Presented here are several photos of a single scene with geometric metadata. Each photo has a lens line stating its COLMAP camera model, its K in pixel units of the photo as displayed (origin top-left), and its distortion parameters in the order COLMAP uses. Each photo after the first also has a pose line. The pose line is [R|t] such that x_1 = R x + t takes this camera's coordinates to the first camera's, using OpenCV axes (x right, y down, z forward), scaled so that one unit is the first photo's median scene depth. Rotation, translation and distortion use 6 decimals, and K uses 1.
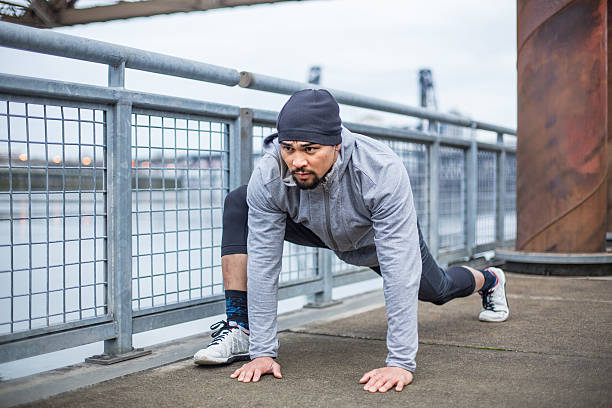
lens RADIAL K [[884.6, 0, 306.0], [0, 884.6, 204.0], [0, 0, 1]] dist [-0.130033, 0.045607]
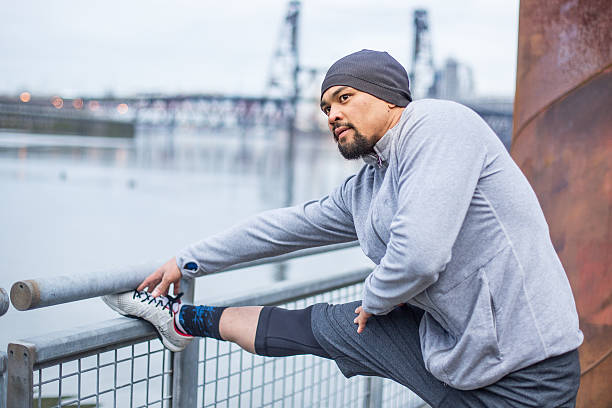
lens RADIAL K [[1013.1, 0, 305.3], [0, 1013.1, 173.2], [0, 0, 1]] dist [-0.132337, 0.089119]
pose [[0.998589, 0.045186, 0.027912, 0.098077], [-0.045651, 0.998825, 0.016265, -0.255132], [-0.027144, -0.017516, 0.999478, 0.361446]]
